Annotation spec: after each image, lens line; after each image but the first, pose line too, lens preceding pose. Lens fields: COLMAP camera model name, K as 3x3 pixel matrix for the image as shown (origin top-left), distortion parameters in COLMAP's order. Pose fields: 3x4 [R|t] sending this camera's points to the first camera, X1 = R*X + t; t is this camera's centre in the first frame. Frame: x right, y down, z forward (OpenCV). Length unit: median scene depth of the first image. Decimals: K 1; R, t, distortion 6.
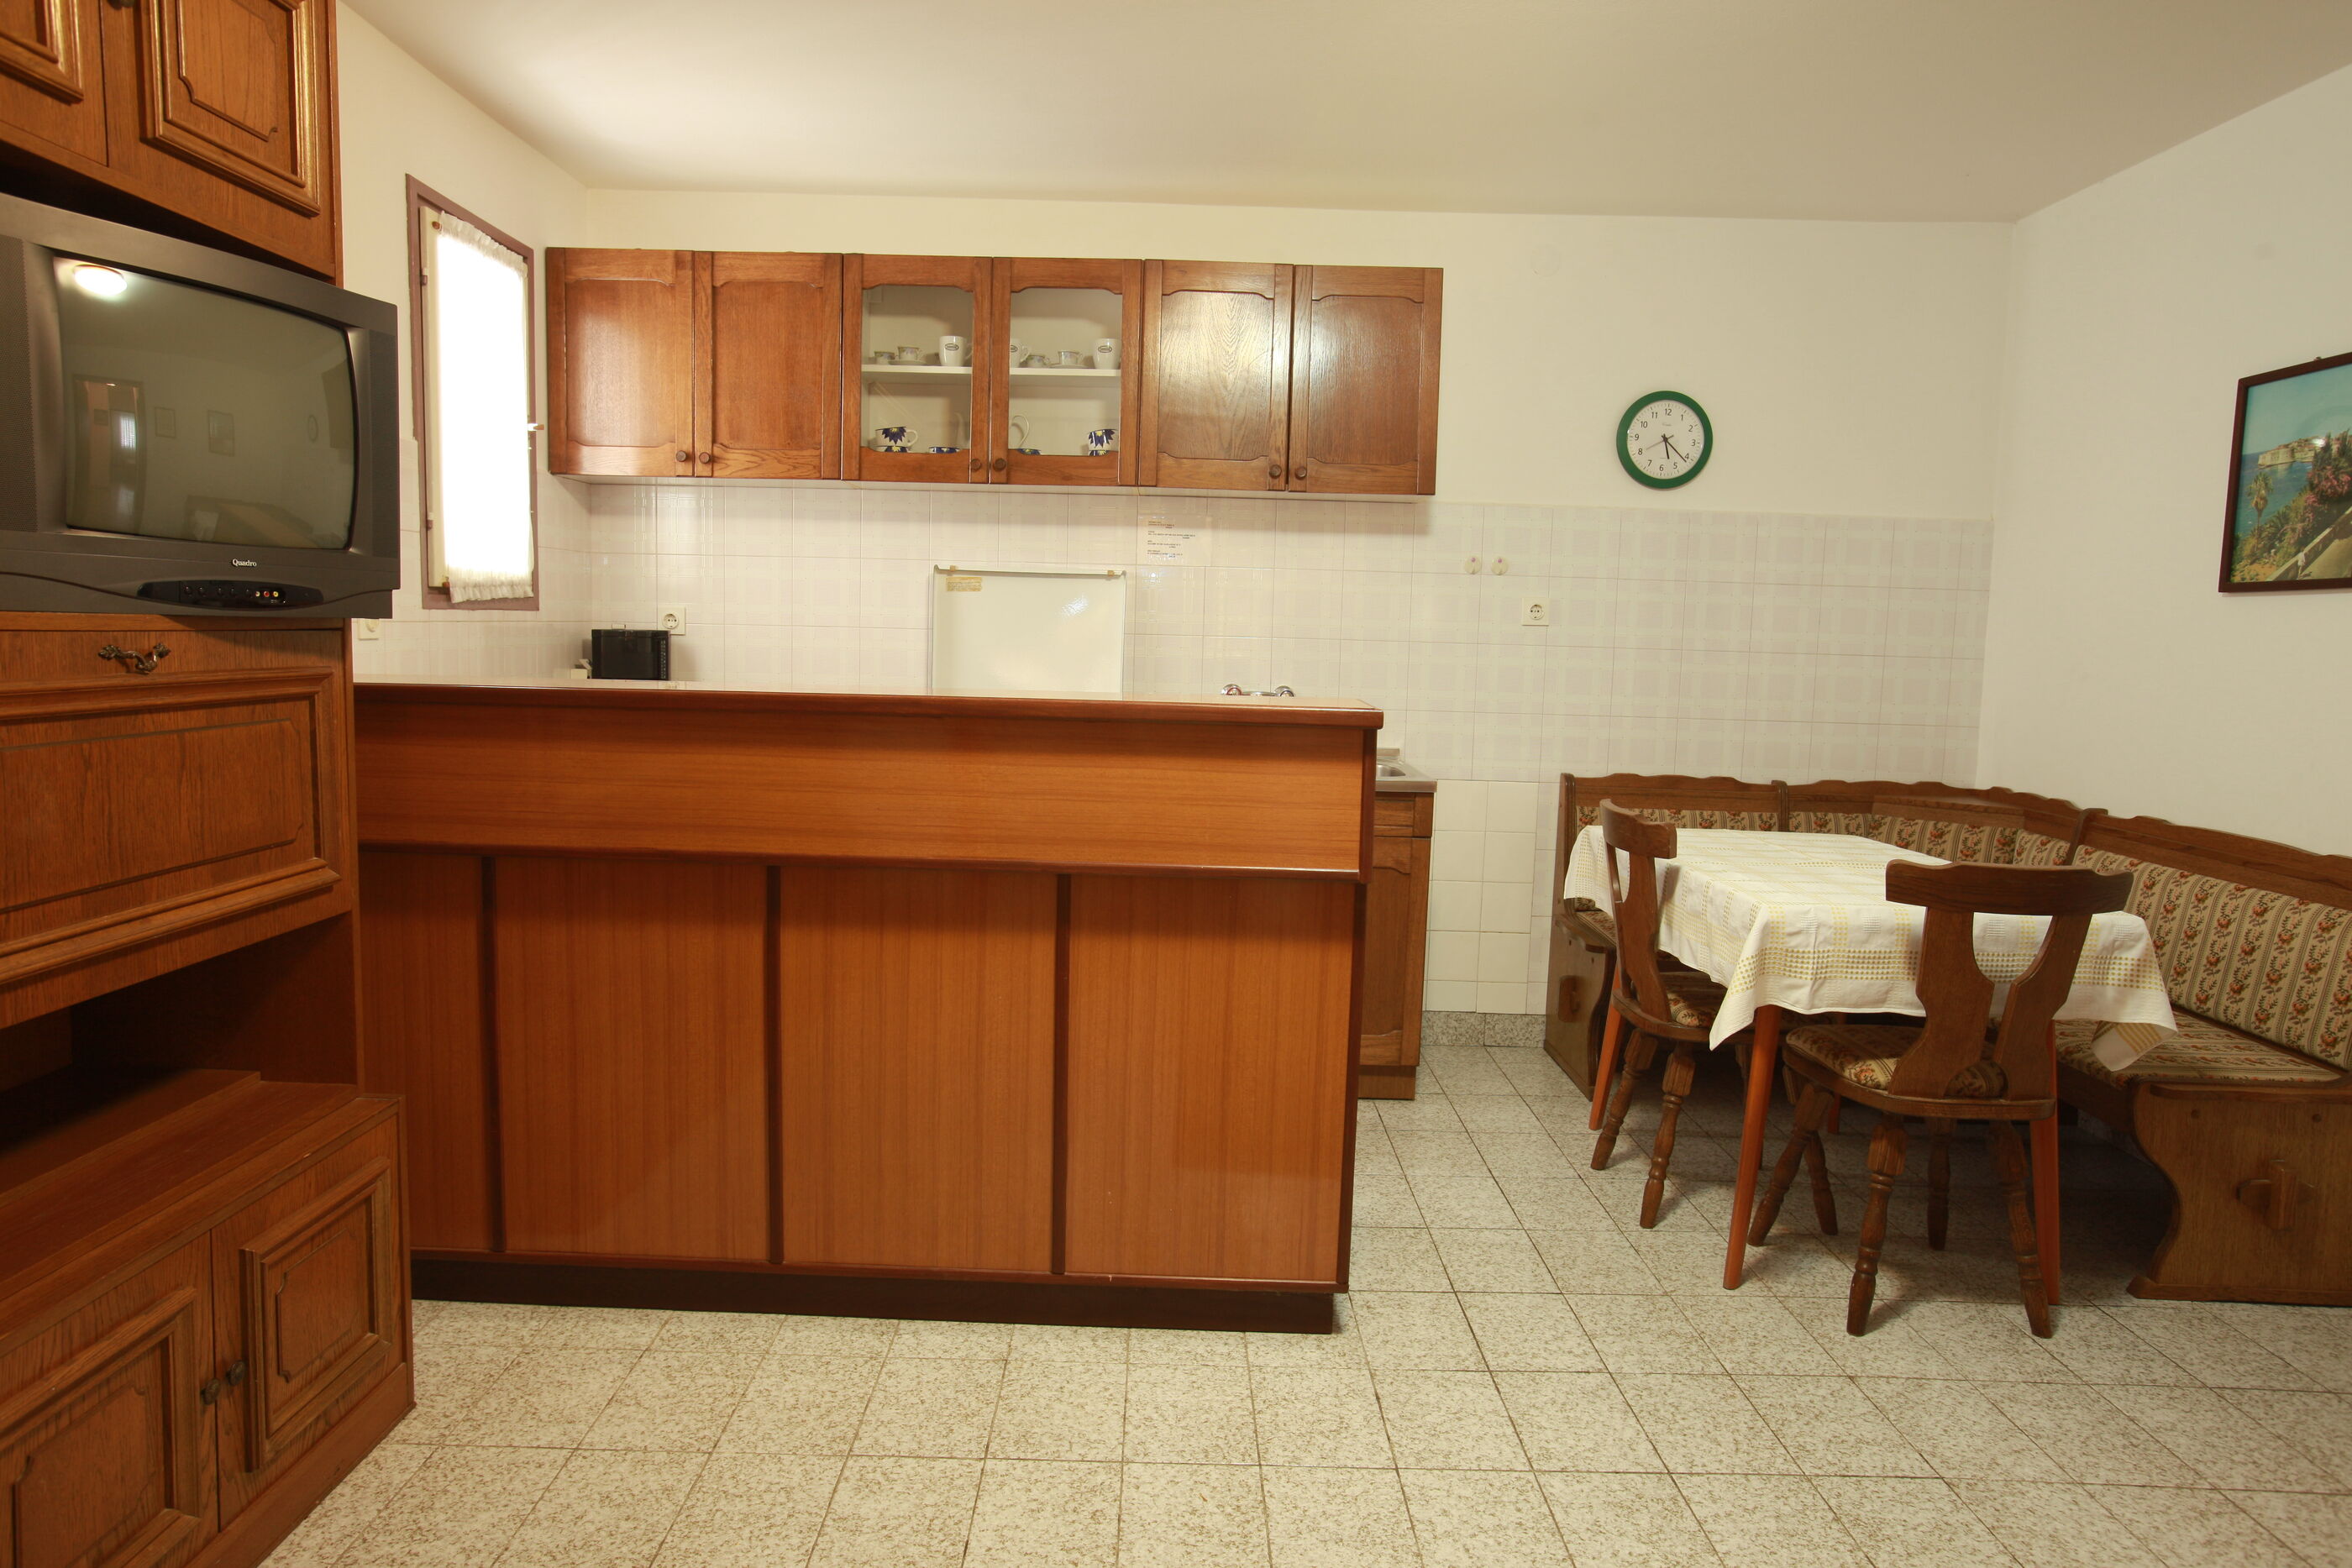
lens RADIAL K [[1503.6, 0, 1158.4], [0, 1503.6, 790.7], [0, 0, 1]] dist [-0.064909, 0.064577]
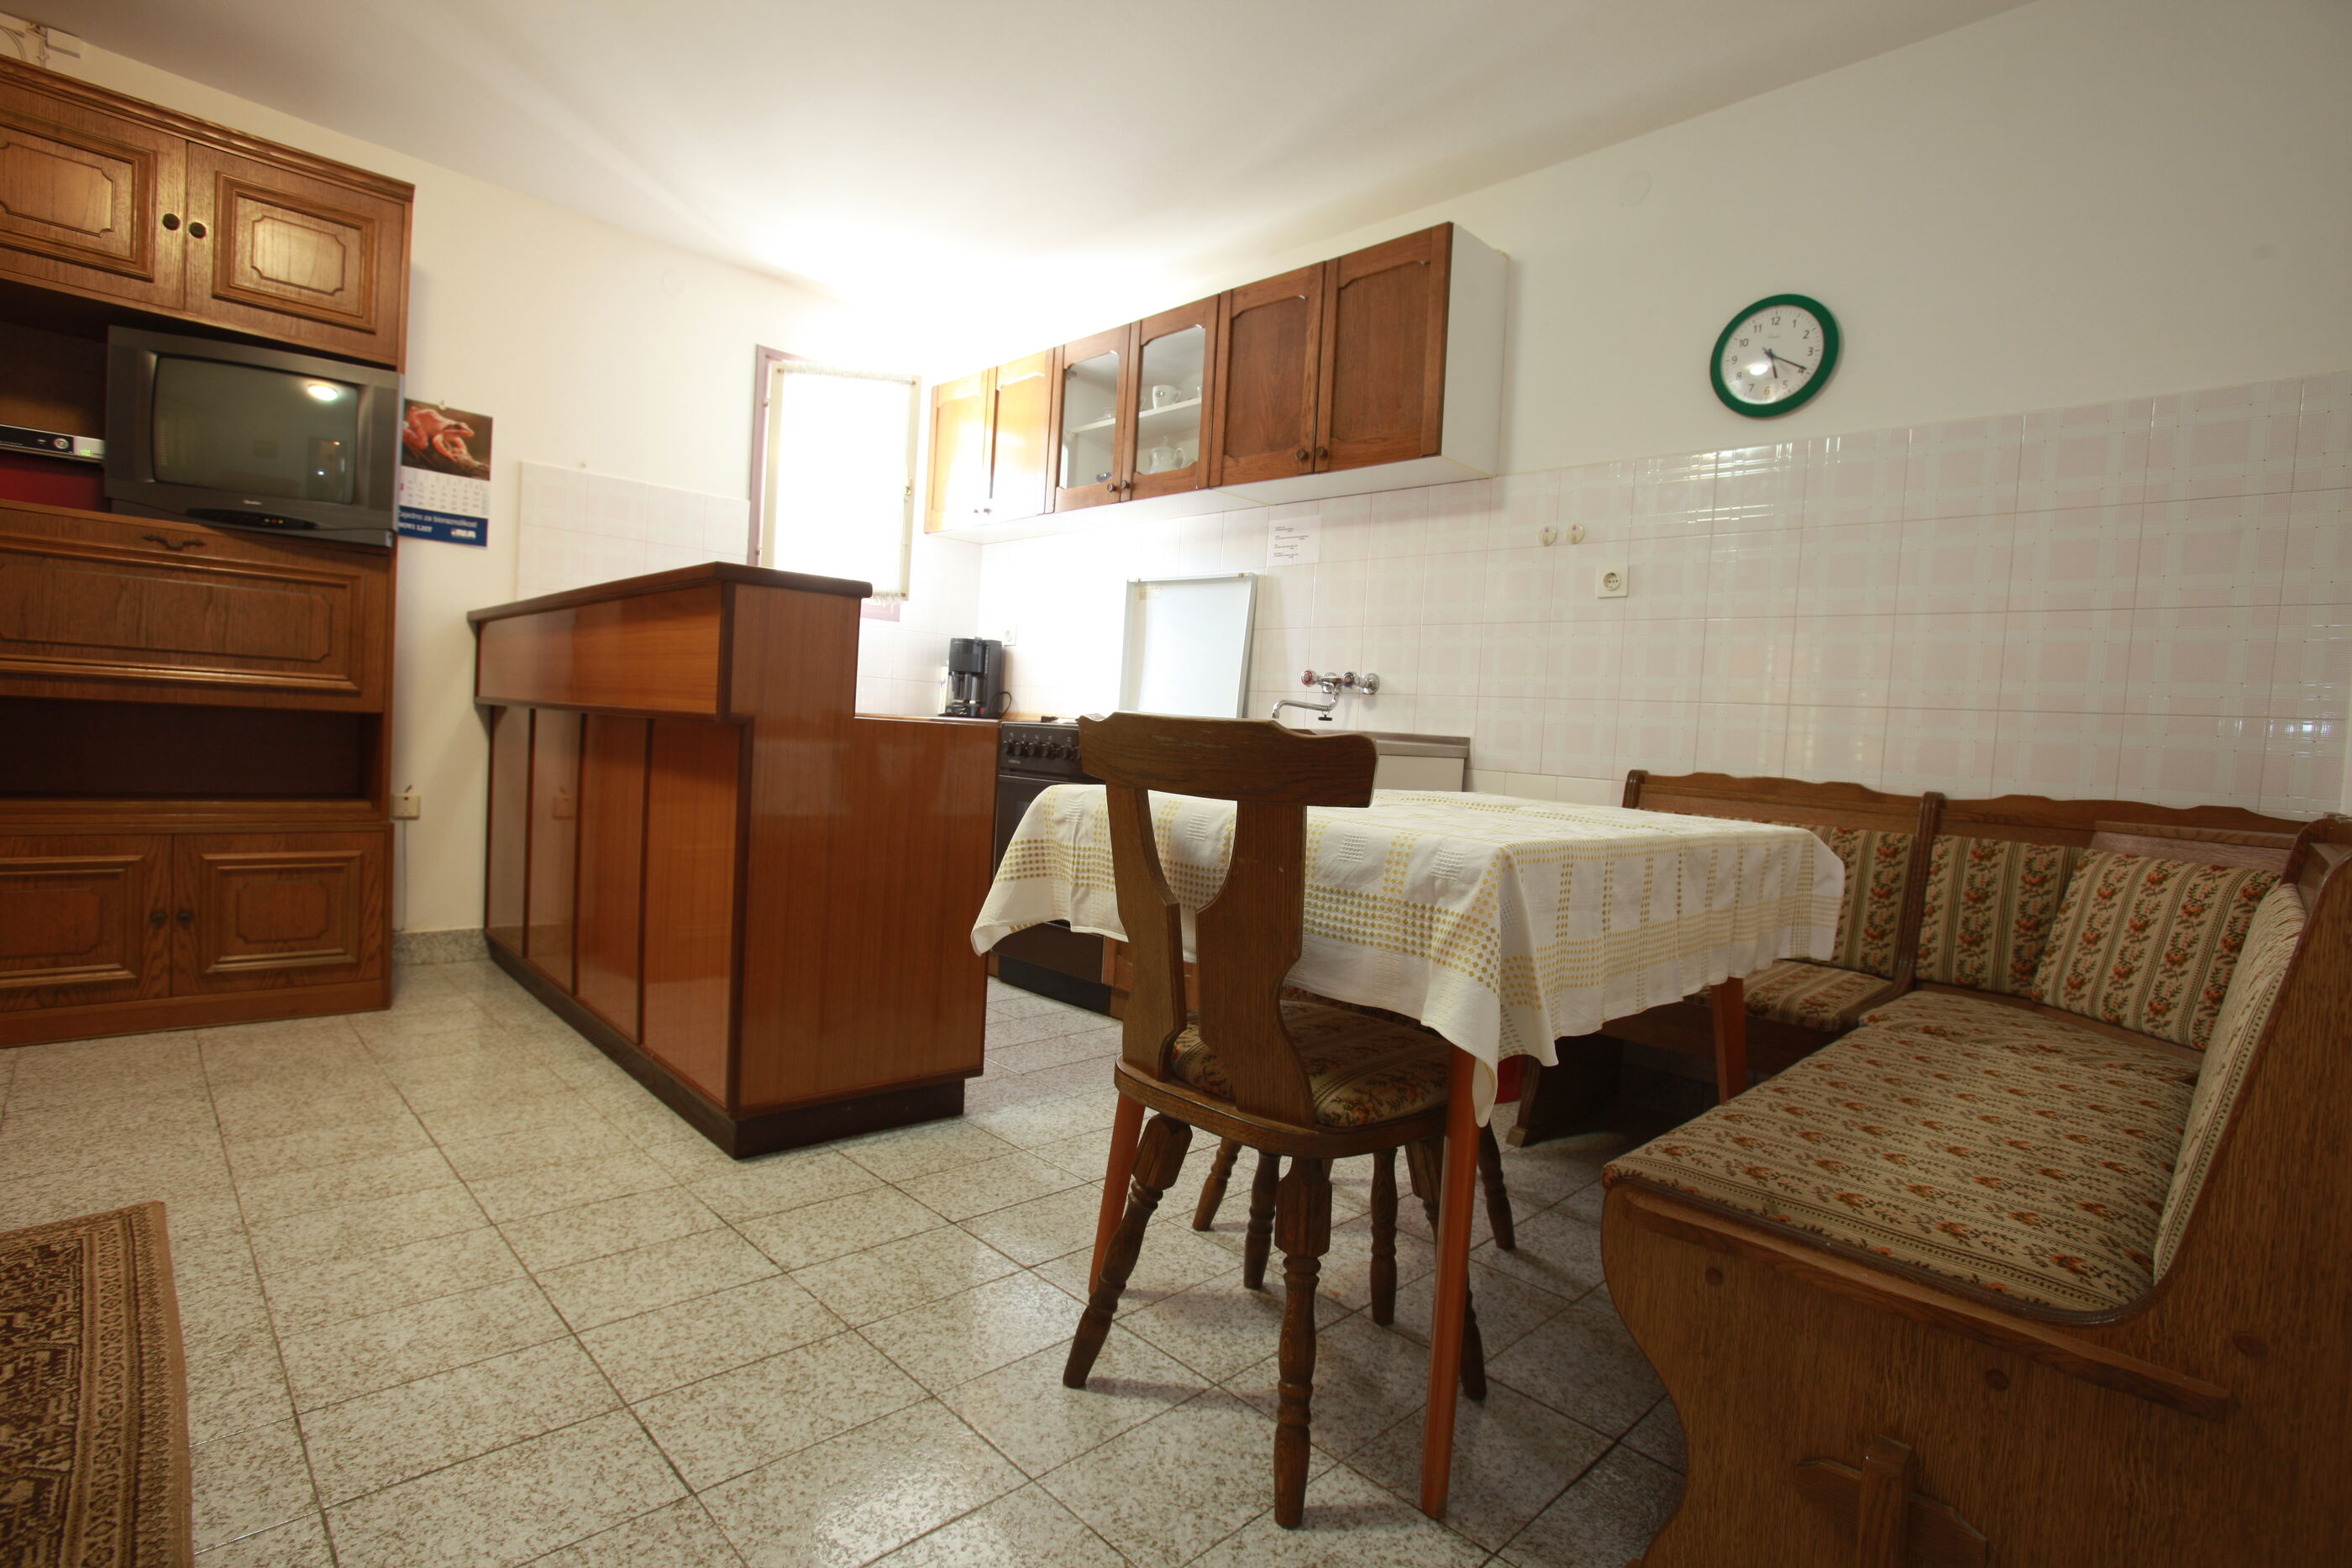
lens RADIAL K [[1129.2, 0, 1159.3], [0, 1129.2, 783.9], [0, 0, 1]] dist [-0.069724, 0.028131]
pose [[0.698168, 0.048423, -0.714295, 0.719396], [-0.120030, 0.991505, -0.050104, 0.081188], [0.705801, 0.120717, 0.698049, 0.508372]]
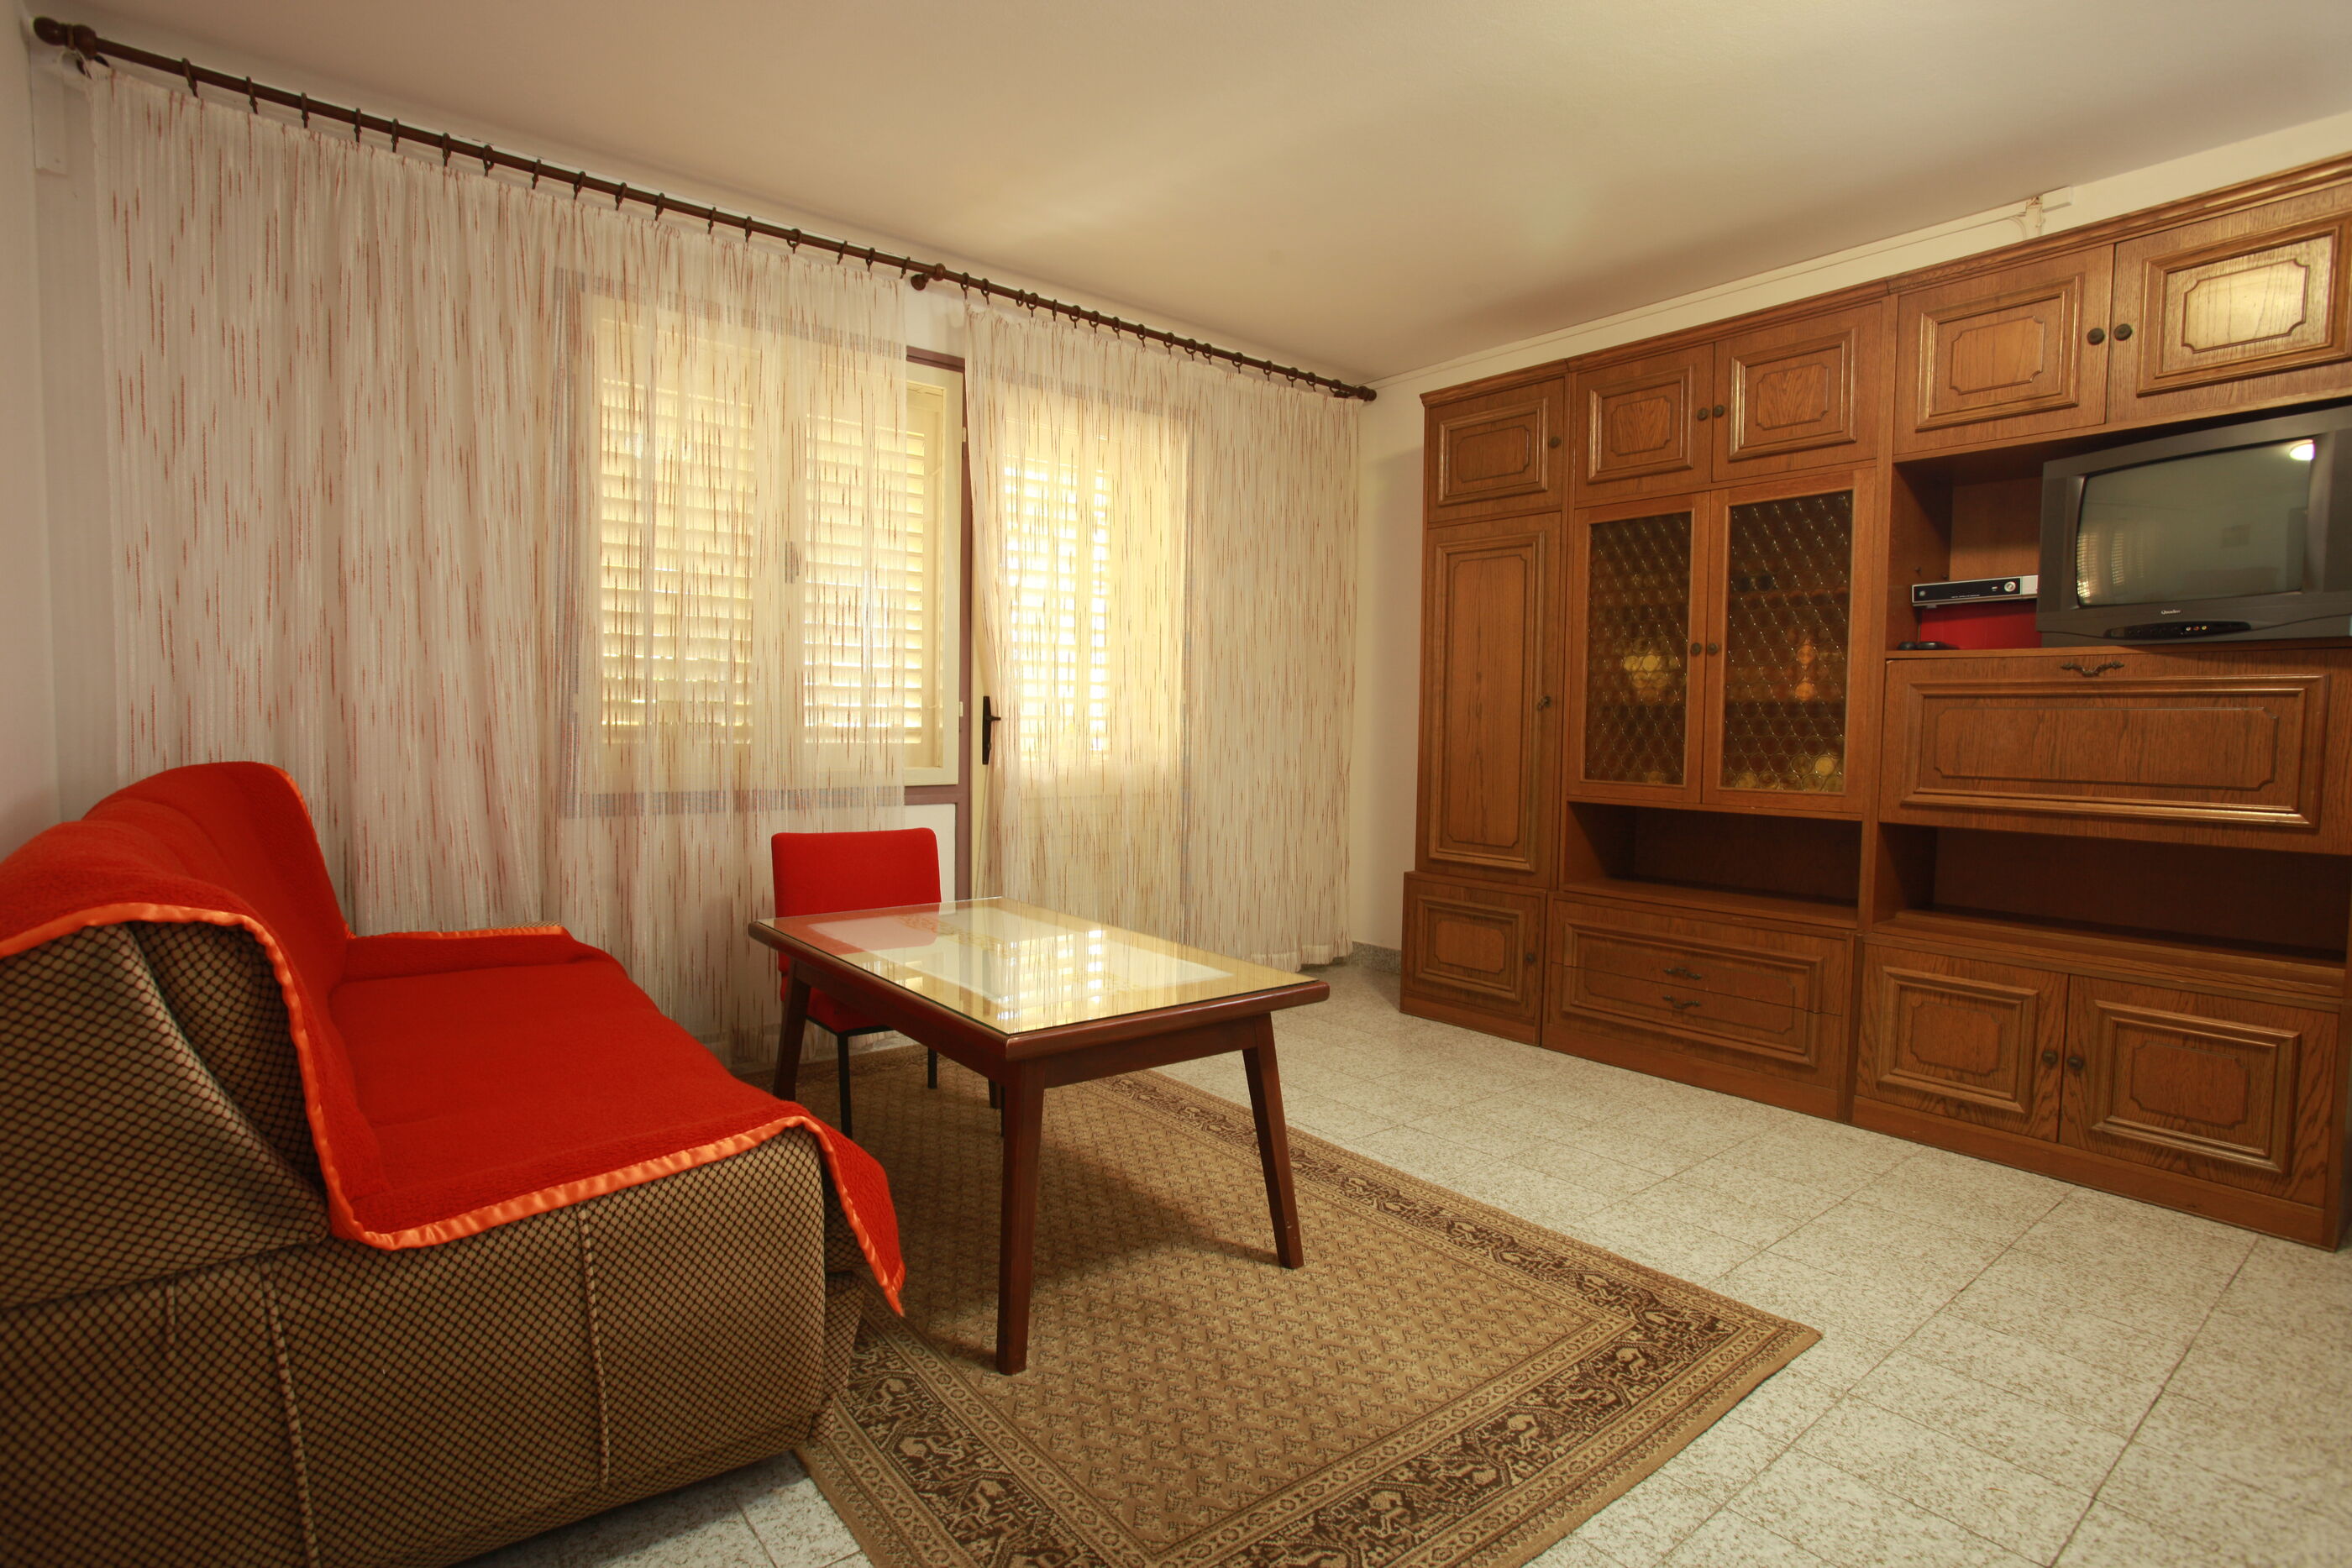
lens RADIAL K [[1155.0, 0, 1147.6], [0, 1155.0, 787.3], [0, 0, 1]] dist [-0.075119, 0.032220]
pose [[-0.786604, -0.000616, -0.617457, 0.633637], [-0.101969, 0.986399, 0.128919, 0.001123], [0.608980, 0.164369, -0.775968, 0.748783]]
